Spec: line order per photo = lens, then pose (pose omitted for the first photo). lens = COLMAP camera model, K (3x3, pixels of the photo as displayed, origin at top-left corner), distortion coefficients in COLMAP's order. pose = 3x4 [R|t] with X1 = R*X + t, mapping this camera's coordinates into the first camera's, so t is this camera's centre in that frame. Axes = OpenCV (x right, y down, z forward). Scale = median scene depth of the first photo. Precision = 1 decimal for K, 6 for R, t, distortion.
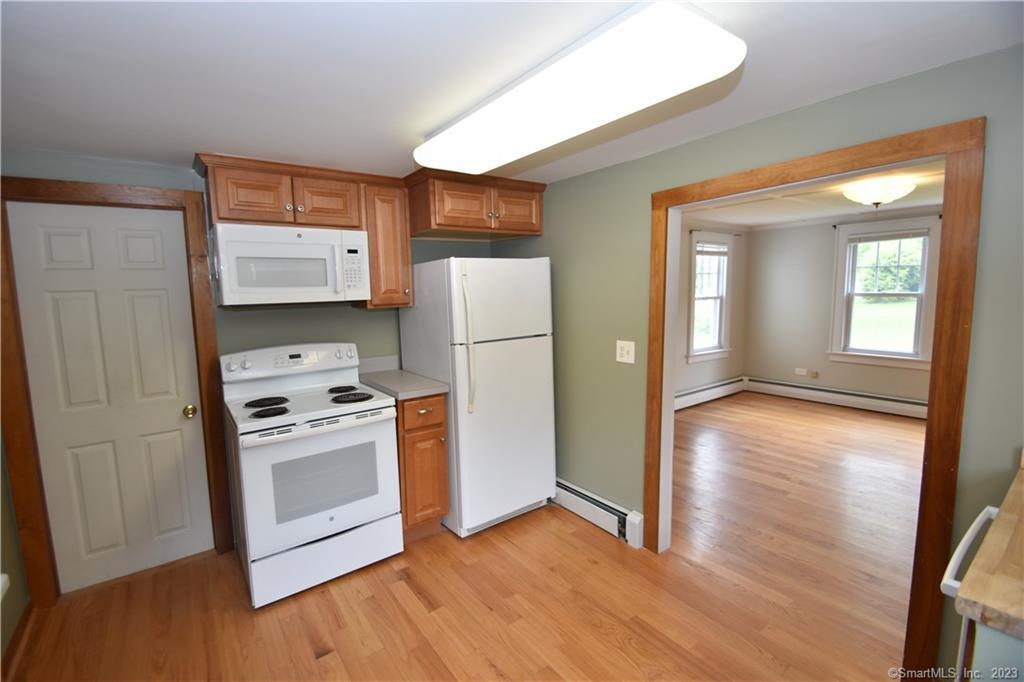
lens RADIAL K [[450.1, 0, 496.0], [0, 450.1, 337.3], [0, 0, 1]] dist [-0.000493, -0.000241]
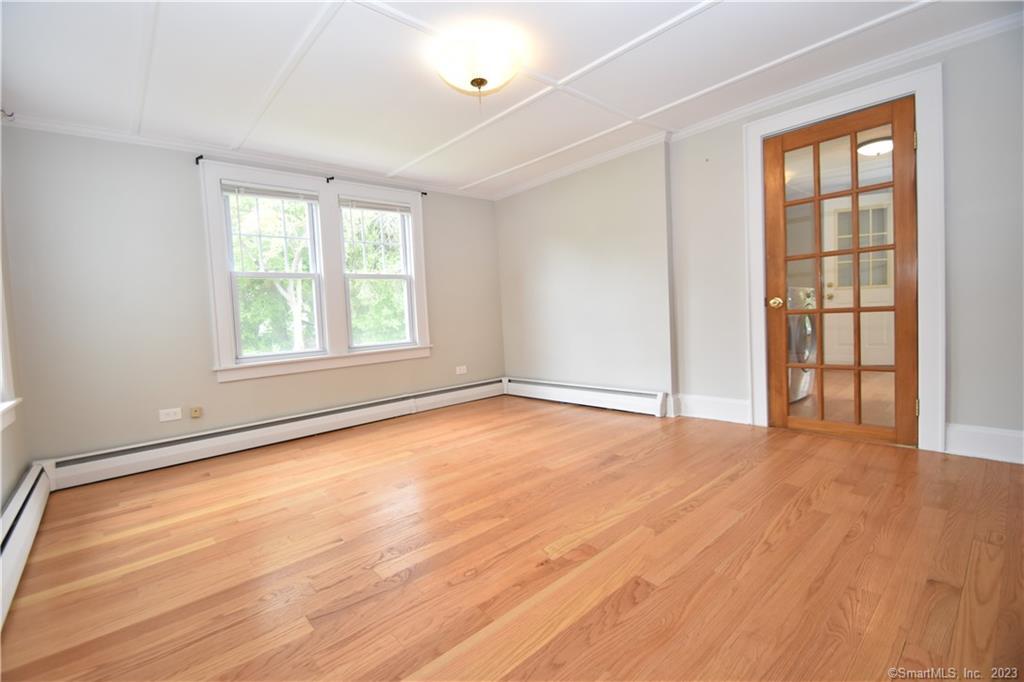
lens RADIAL K [[450.1, 0, 496.0], [0, 450.1, 337.3], [0, 0, 1]] dist [-0.000493, -0.000241]
pose [[-0.090272, -0.022122, 0.995671, 0.073813], [0.162514, 0.986026, 0.036642, 0.019381], [-0.982568, 0.165118, -0.085415, 0.432653]]
